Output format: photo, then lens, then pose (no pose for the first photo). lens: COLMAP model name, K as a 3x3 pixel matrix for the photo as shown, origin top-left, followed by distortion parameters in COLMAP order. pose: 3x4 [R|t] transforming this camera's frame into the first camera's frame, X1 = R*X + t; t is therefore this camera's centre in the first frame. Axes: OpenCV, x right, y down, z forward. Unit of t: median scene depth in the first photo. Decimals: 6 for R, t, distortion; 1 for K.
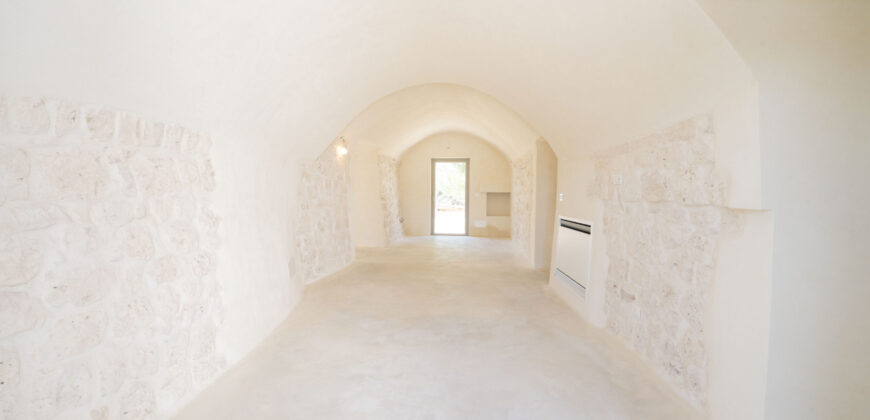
lens RADIAL K [[351.3, 0, 434.9], [0, 351.3, 208.3], [0, 0, 1]] dist [-0.007963, -0.000352]
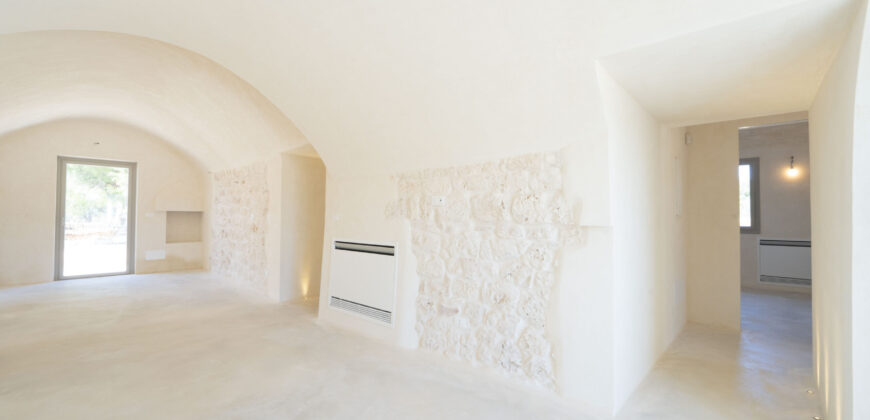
lens RADIAL K [[351.3, 0, 434.9], [0, 351.3, 208.3], [0, 0, 1]] dist [-0.007963, -0.000352]
pose [[0.609656, 0.010859, 0.792592, -0.197326], [0.031803, 0.998766, -0.038147, -0.011838], [-0.792028, 0.048463, 0.608558, 0.228907]]
